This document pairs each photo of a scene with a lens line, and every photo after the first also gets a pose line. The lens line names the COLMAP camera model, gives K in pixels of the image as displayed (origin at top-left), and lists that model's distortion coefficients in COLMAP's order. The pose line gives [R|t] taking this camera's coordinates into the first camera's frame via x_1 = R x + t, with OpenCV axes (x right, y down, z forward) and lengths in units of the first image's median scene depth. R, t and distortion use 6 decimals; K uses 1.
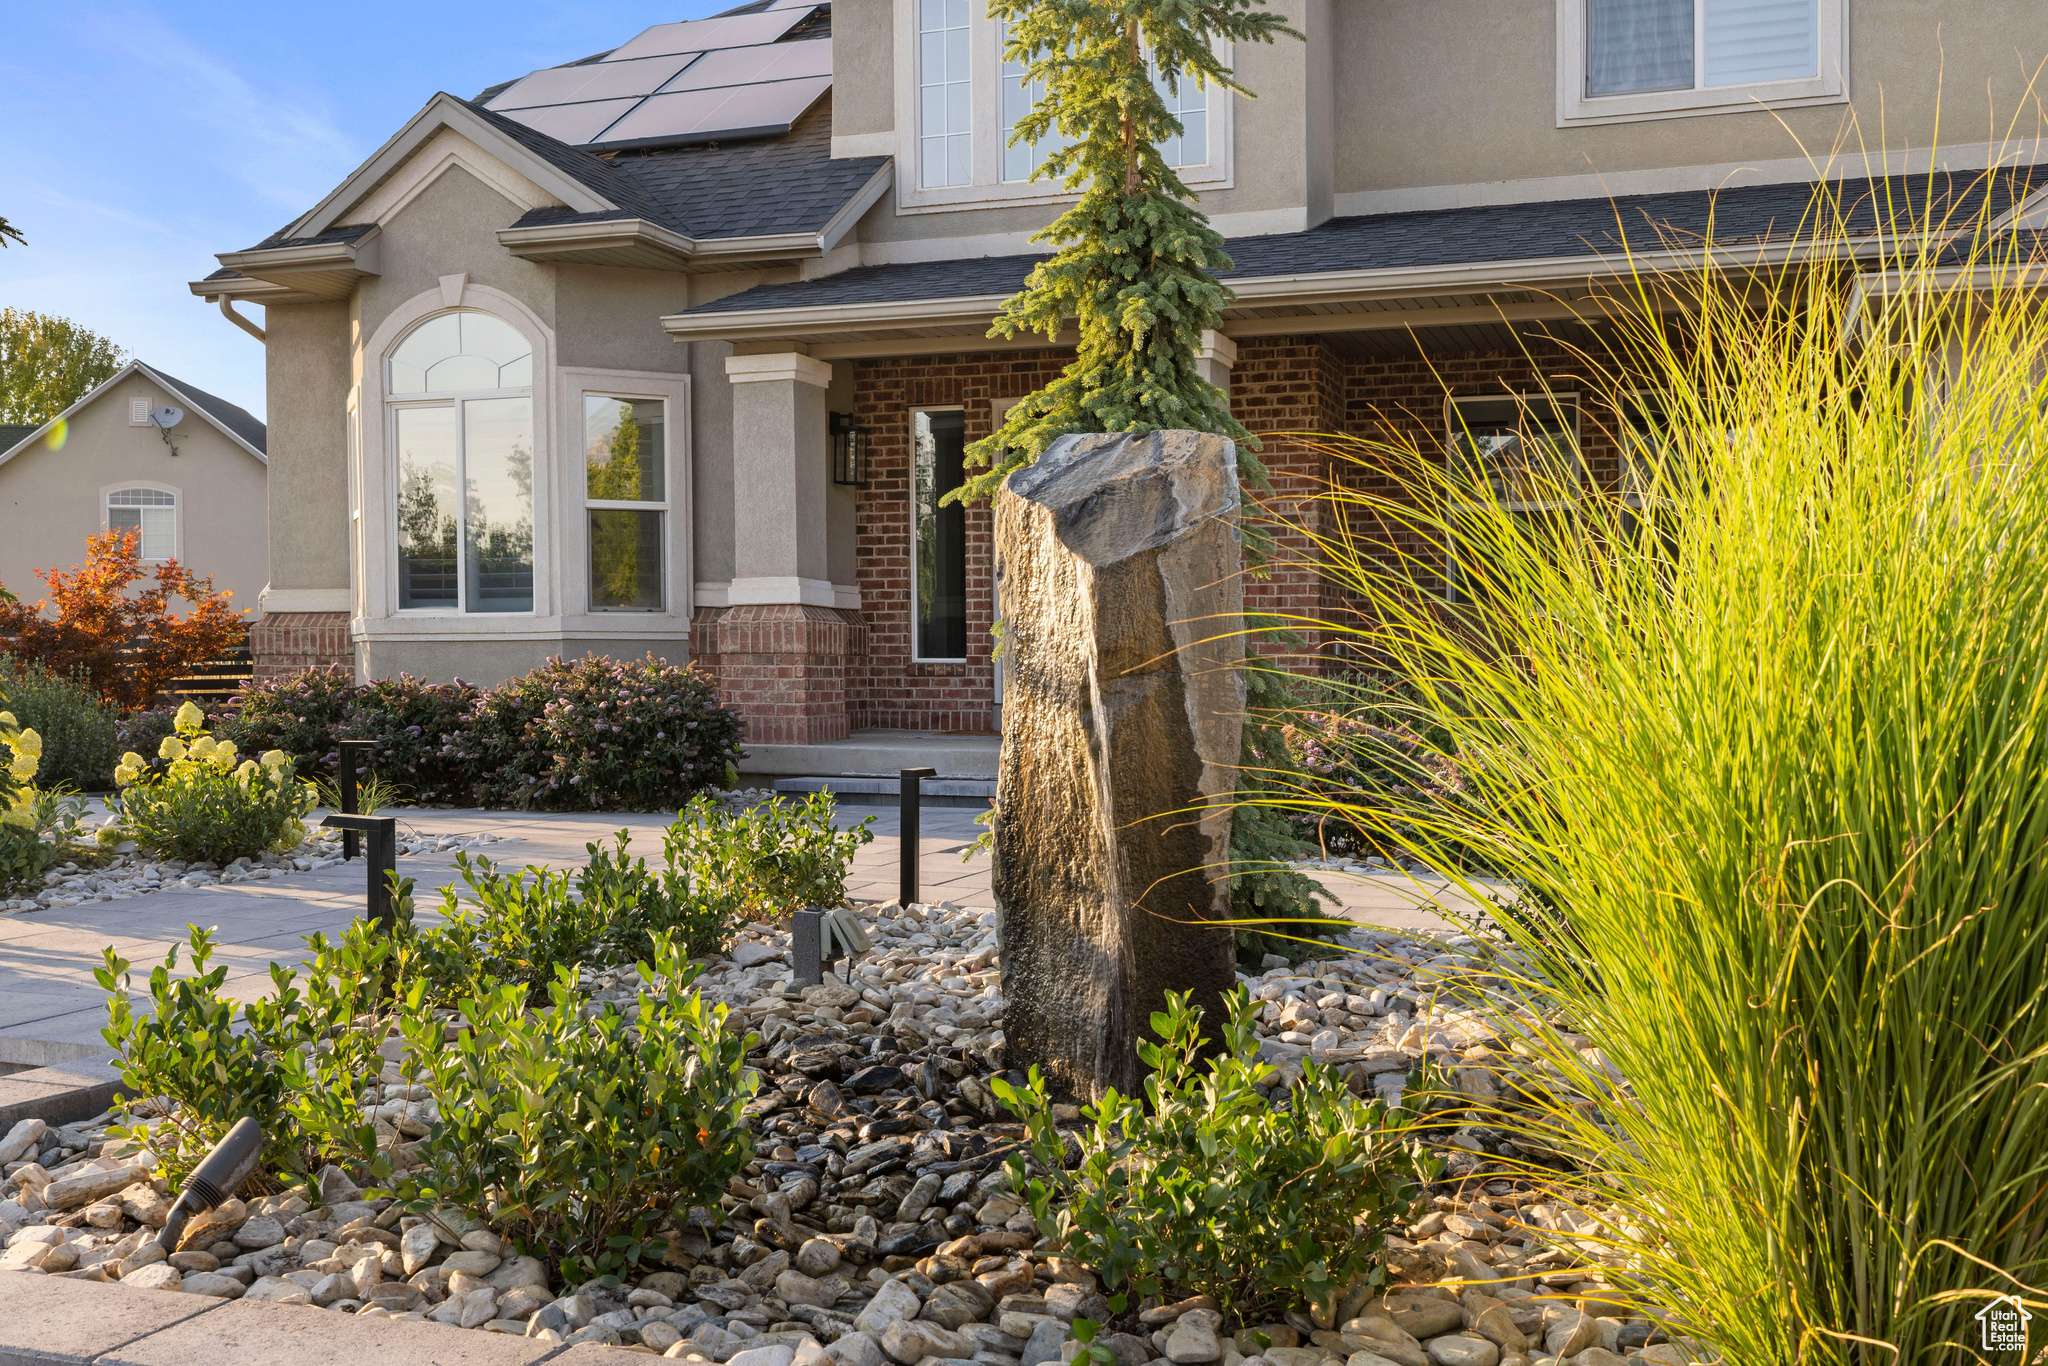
lens RADIAL K [[1987.9, 0, 1021.9], [0, 1987.9, 728.4], [0, 0, 1]] dist [0.003975, 0.006169]
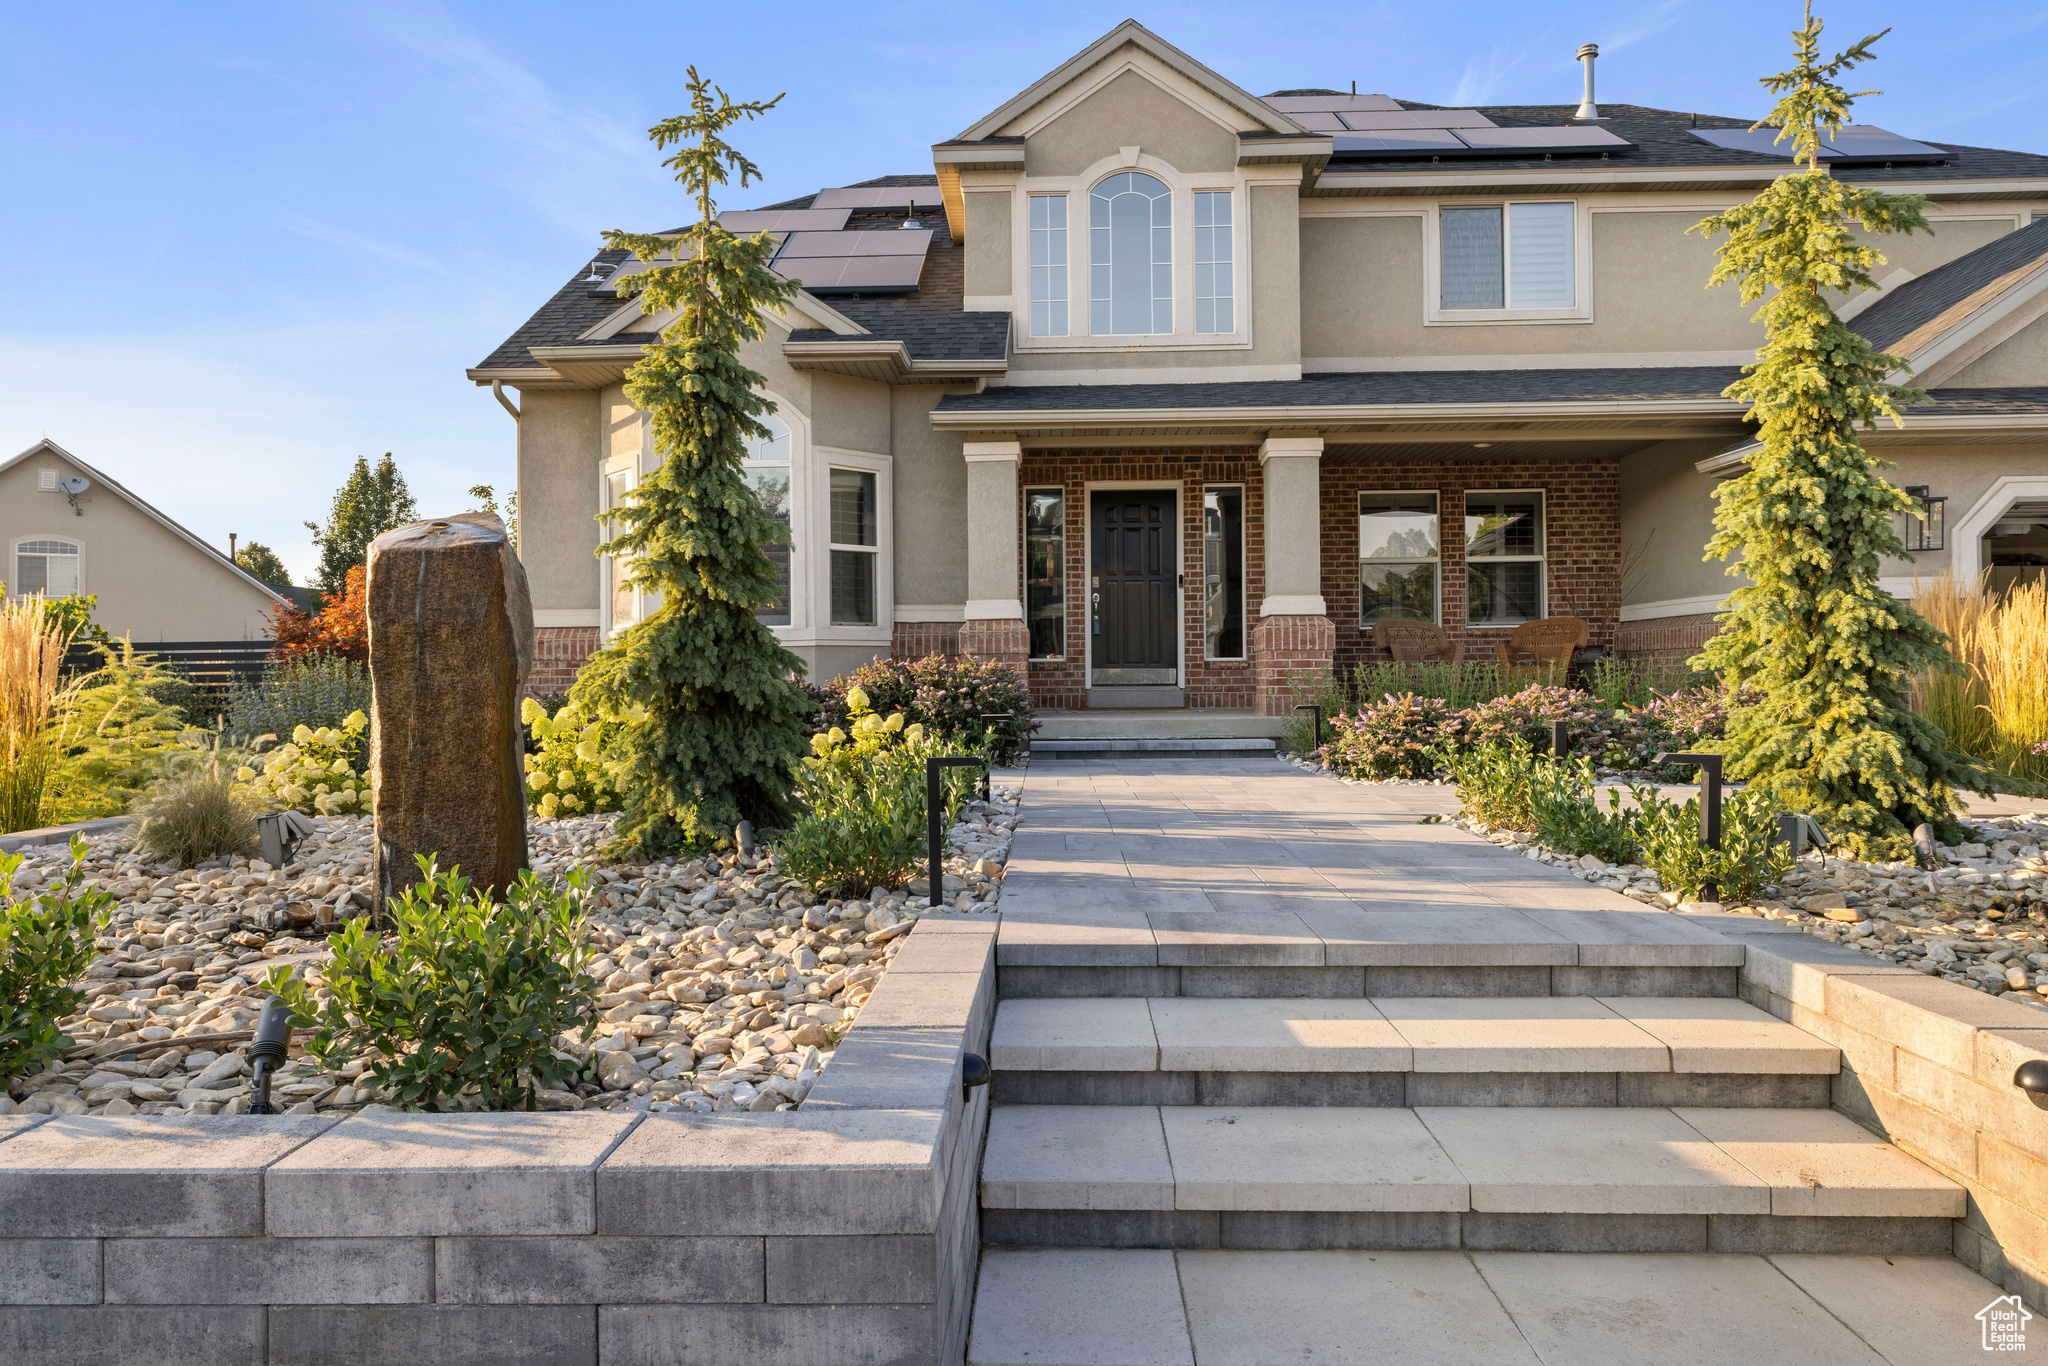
lens RADIAL K [[1275.4, 0, 1025.9], [0, 1275.4, 678.0], [0, 0, 1]] dist [-0.002152, 0.001704]
pose [[0.949897, -0.012622, 0.312309, -0.368464], [0.021451, 0.999461, -0.024851, 0.002040], [-0.311827, 0.030305, 0.949655, 0.129360]]
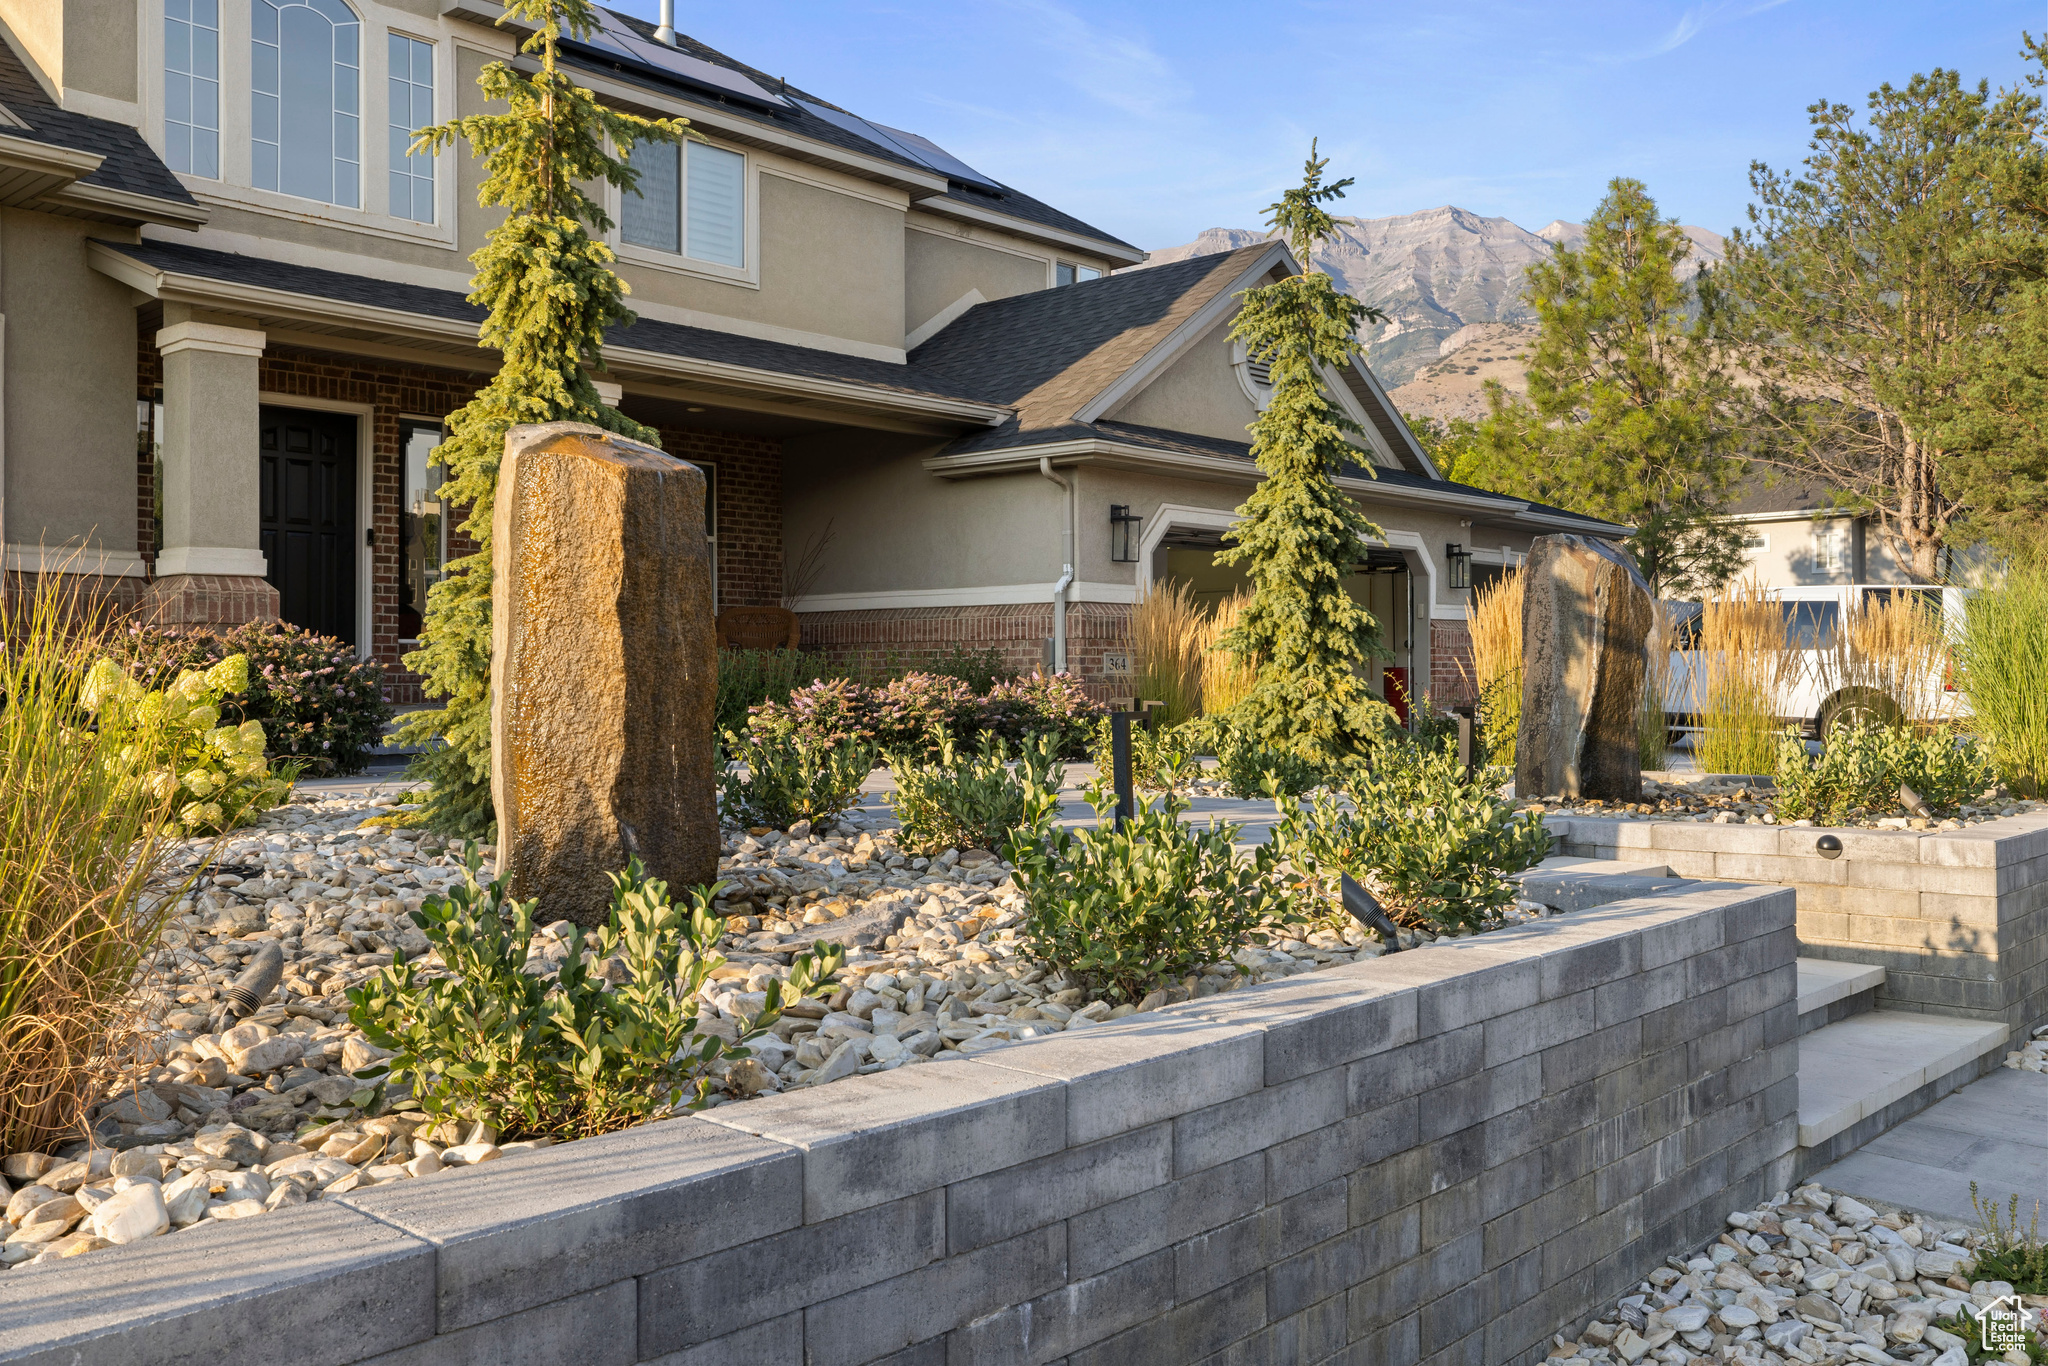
lens RADIAL K [[1731.3, 0, 1024.0], [0, 1731.3, 683.0], [0, 0, 1]] dist [-0.000600, 0.006282]
pose [[0.393529, -0.004805, 0.919300, -0.728275], [0.026831, 0.999620, -0.006261, 0.007594], [-0.918921, 0.027130, 0.393508, 0.272722]]
